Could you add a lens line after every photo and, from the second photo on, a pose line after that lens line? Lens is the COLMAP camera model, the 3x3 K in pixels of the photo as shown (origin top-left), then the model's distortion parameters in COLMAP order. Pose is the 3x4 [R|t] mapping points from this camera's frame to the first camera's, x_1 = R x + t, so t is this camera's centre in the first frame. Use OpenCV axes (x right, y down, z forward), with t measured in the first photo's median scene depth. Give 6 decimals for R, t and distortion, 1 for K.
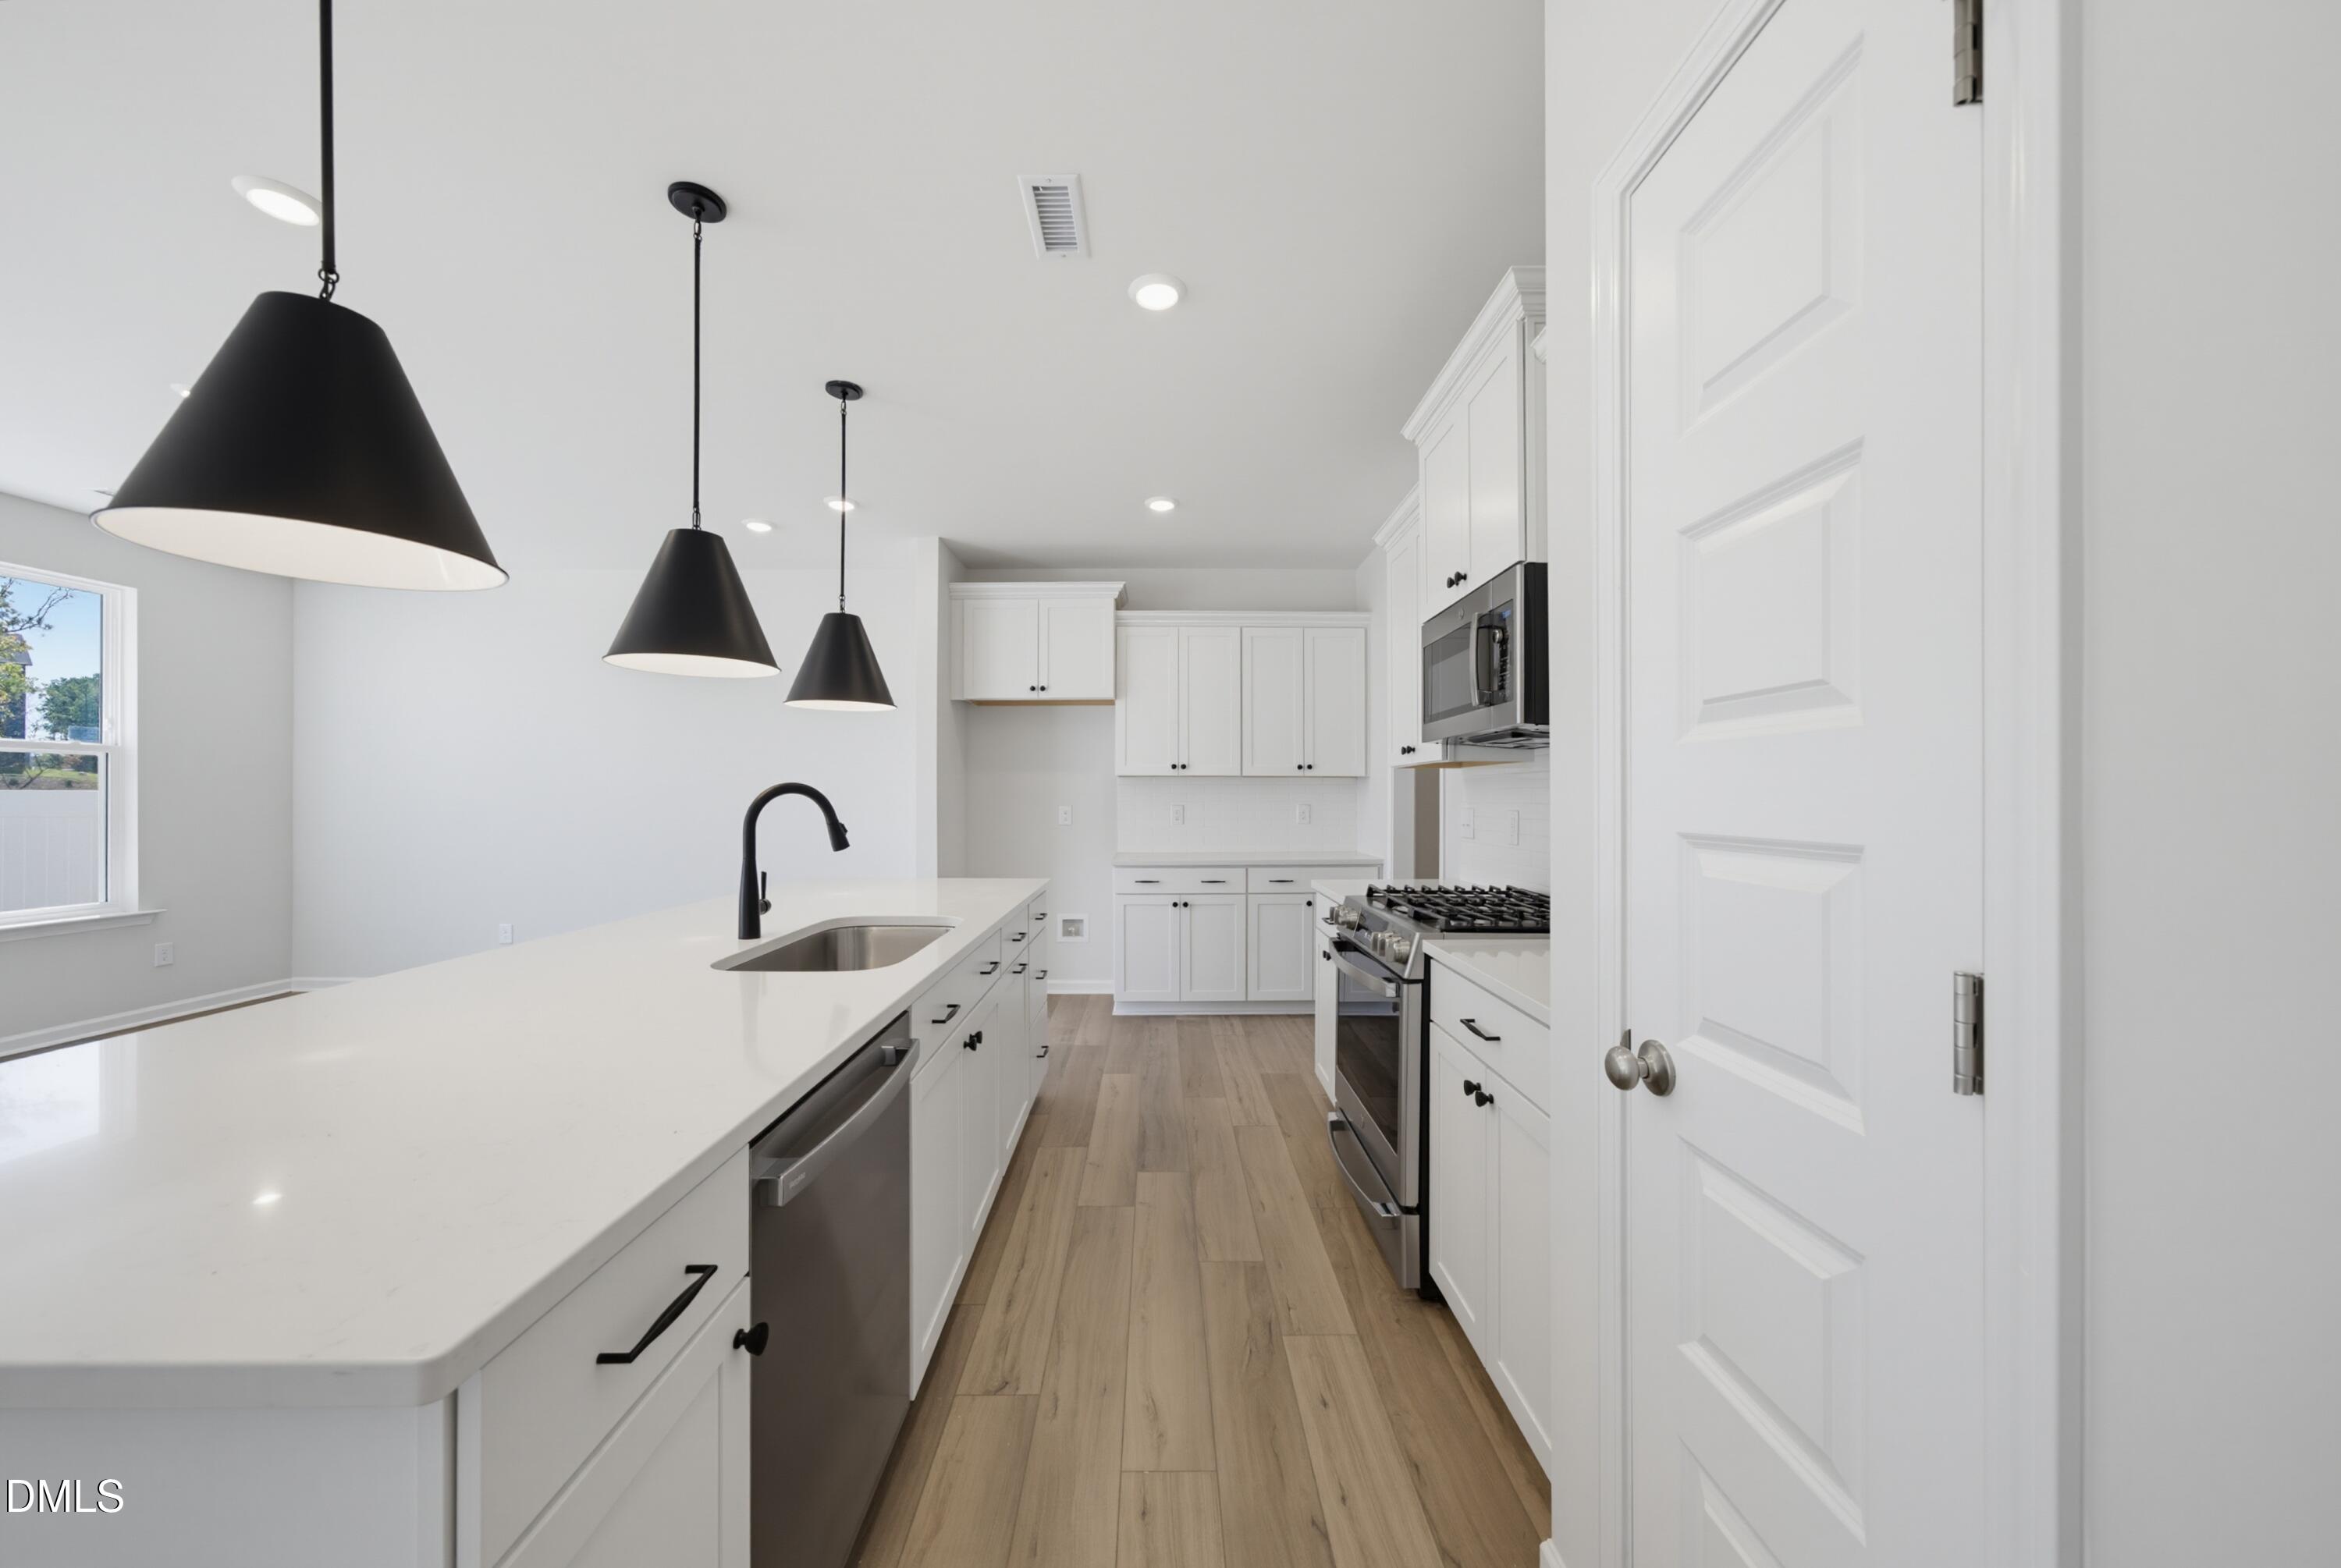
lens RADIAL K [[806.3, 0, 1161.3], [0, 806.3, 795.1], [0, 0, 1]] dist [-0.009995, 0.002756]
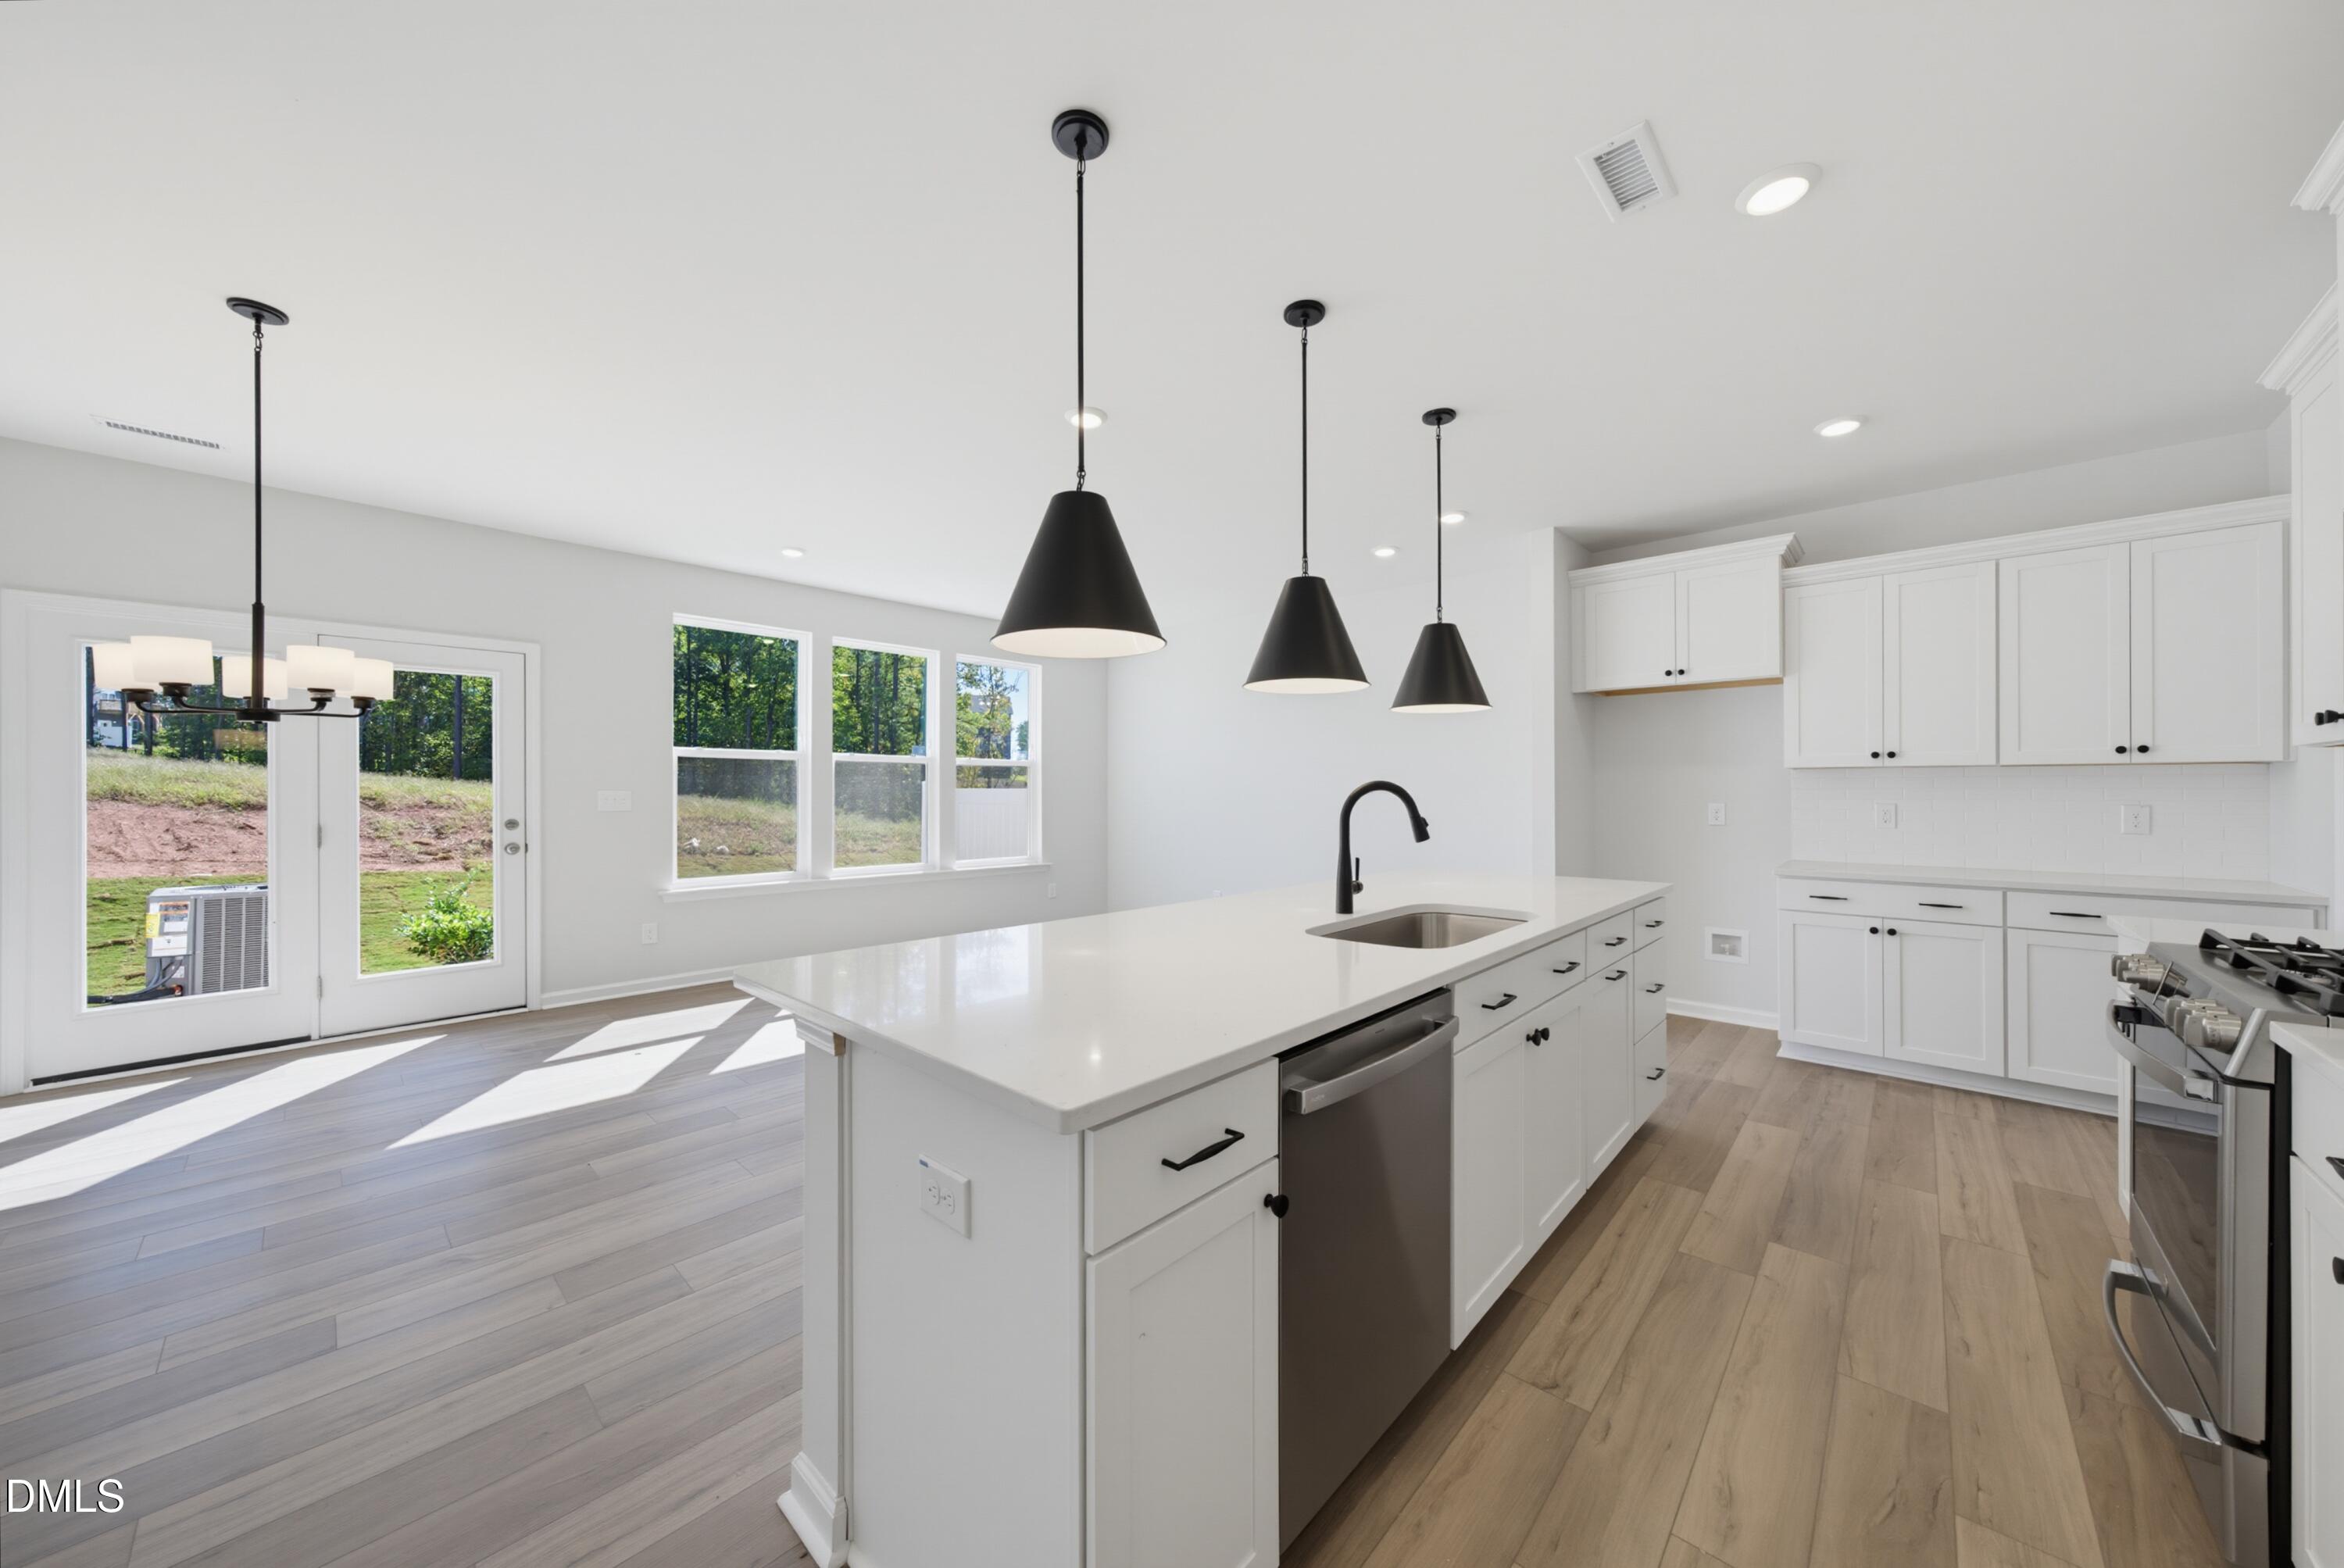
lens RADIAL K [[807.4, 0, 1189.1], [0, 807.4, 786.8], [0, 0, 1]] dist [-0.009995, 0.002756]
pose [[0.737692, -0.004255, -0.675124, 0.089037], [0.000899, 0.999985, -0.005320, -0.000698], [0.675136, 0.003317, 0.737685, -0.024658]]
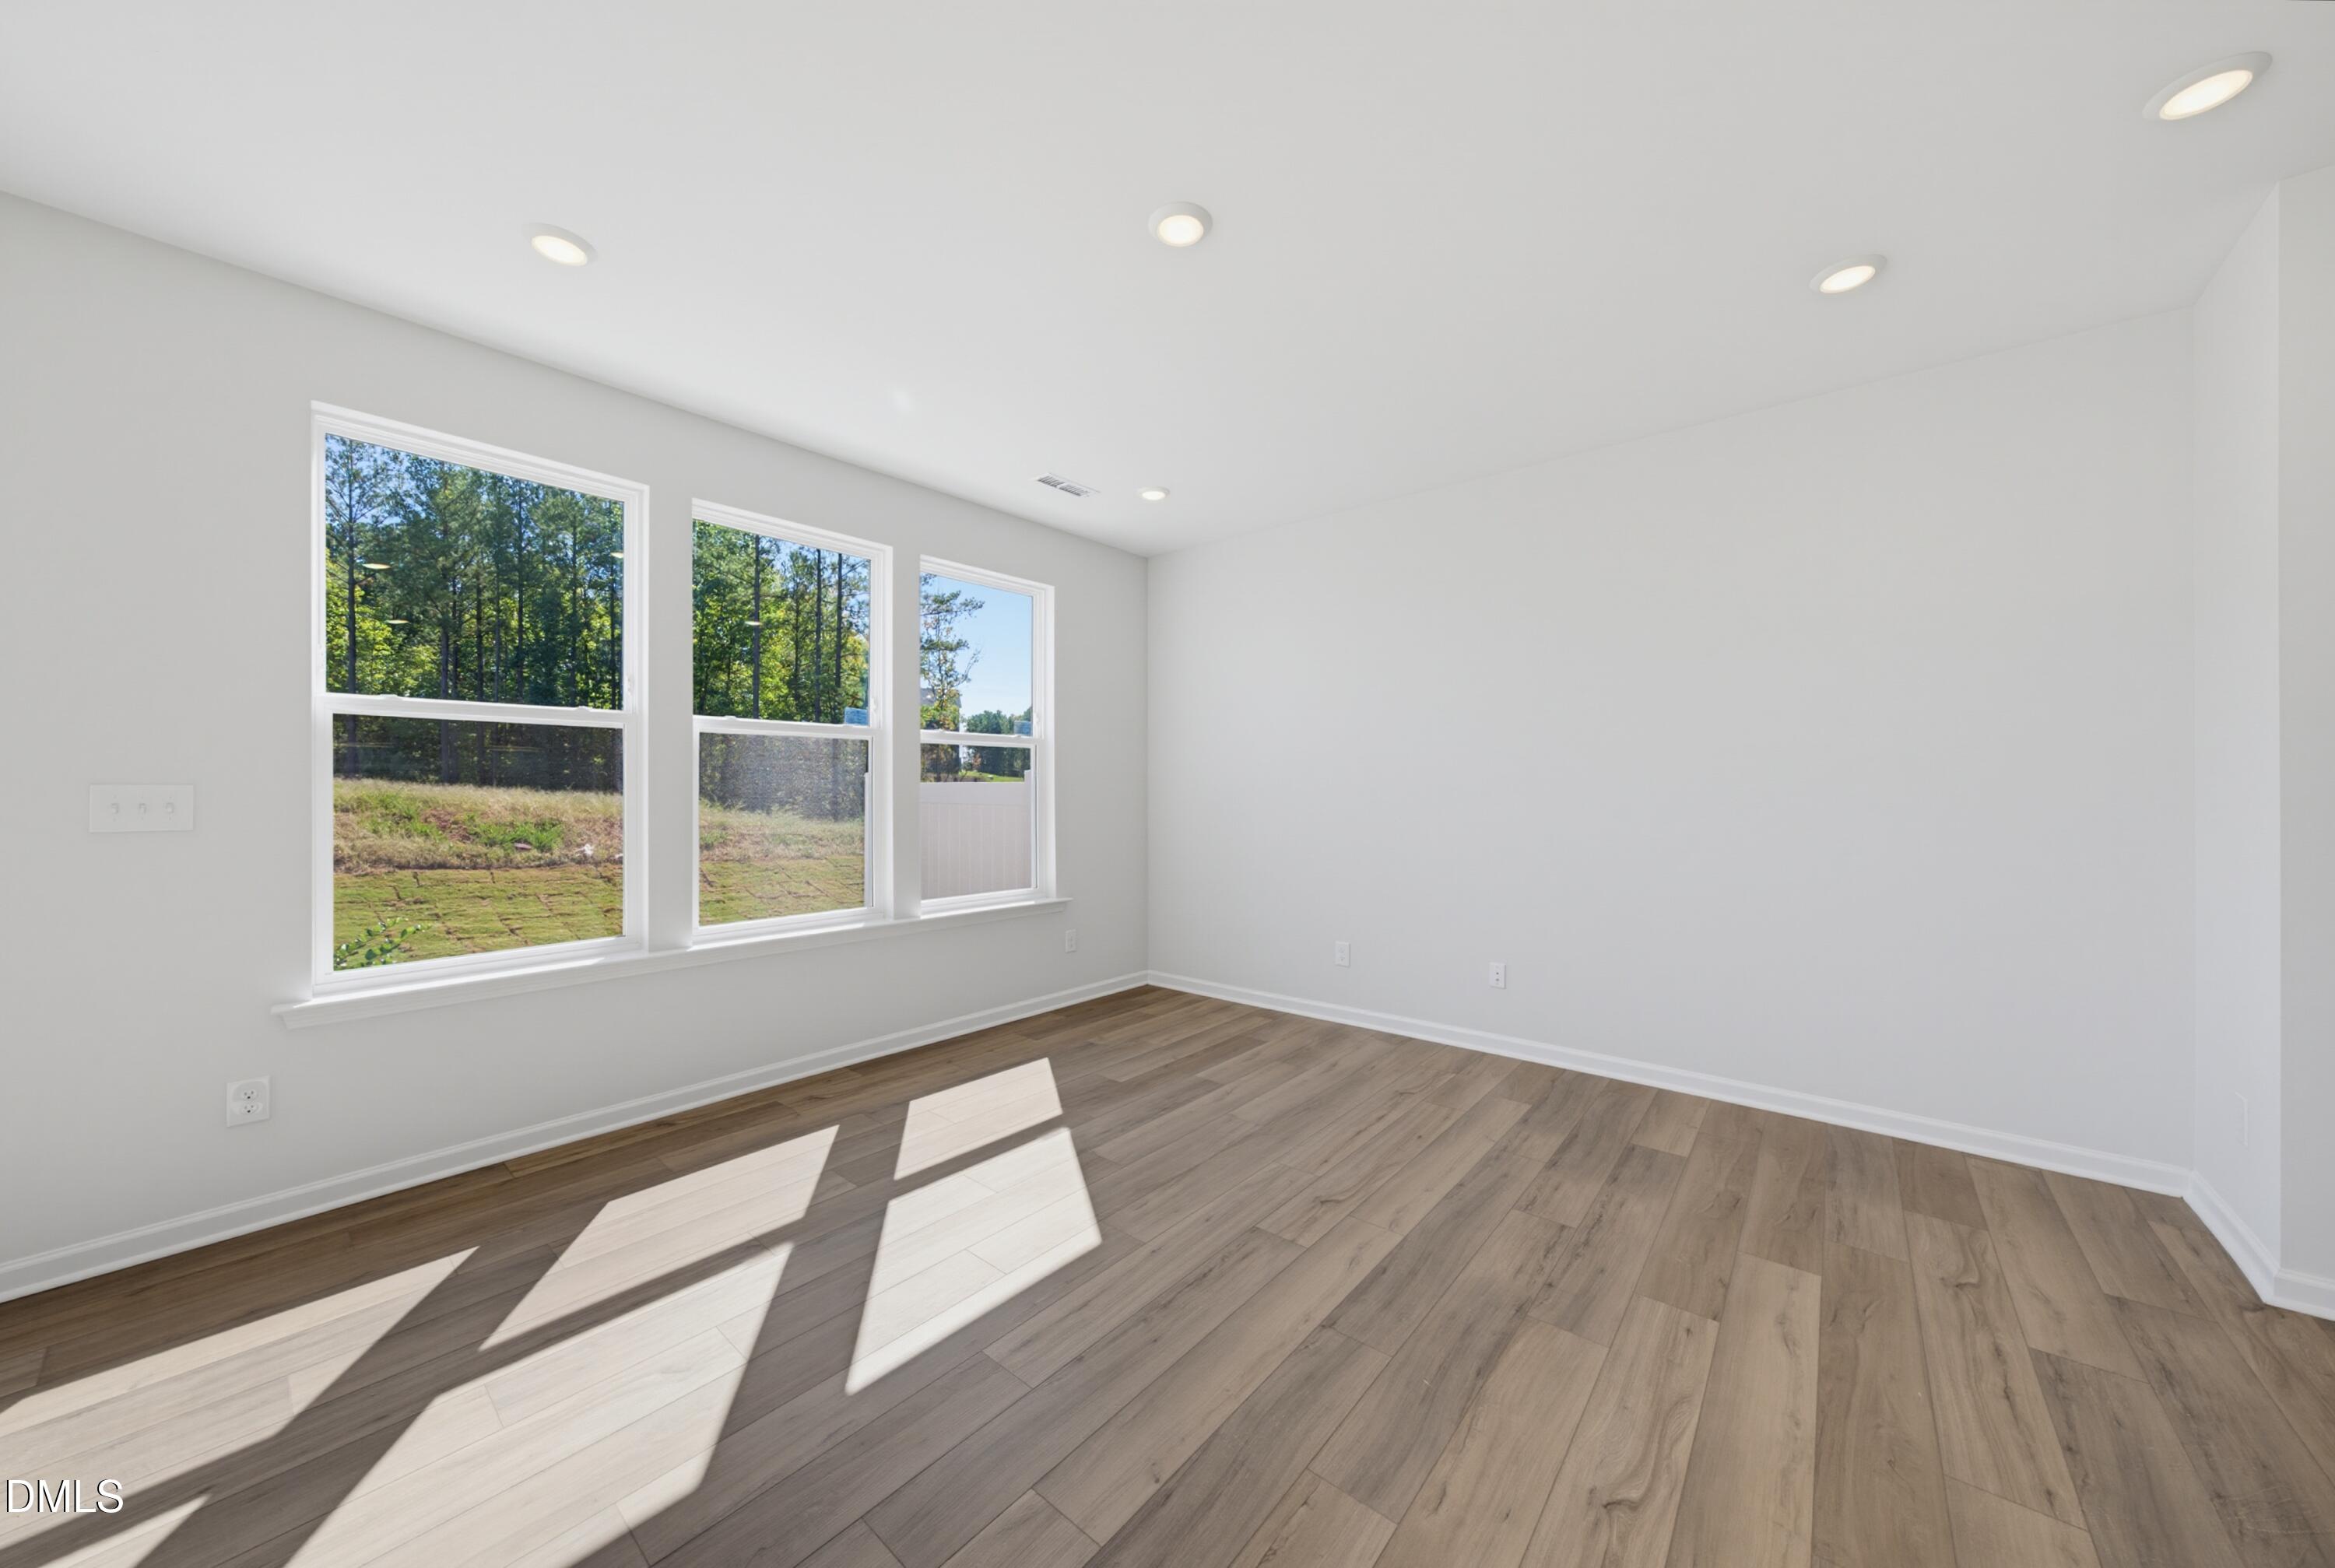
lens RADIAL K [[804.3, 0, 1169.0], [0, 804.3, 788.6], [0, 0, 1]] dist [-0.009995, 0.002756]
pose [[0.763521, -0.000538, -0.645782, -0.806261], [0.003549, 0.999988, 0.003363, 0.001517], [0.645773, -0.004860, 0.763514, 0.489543]]
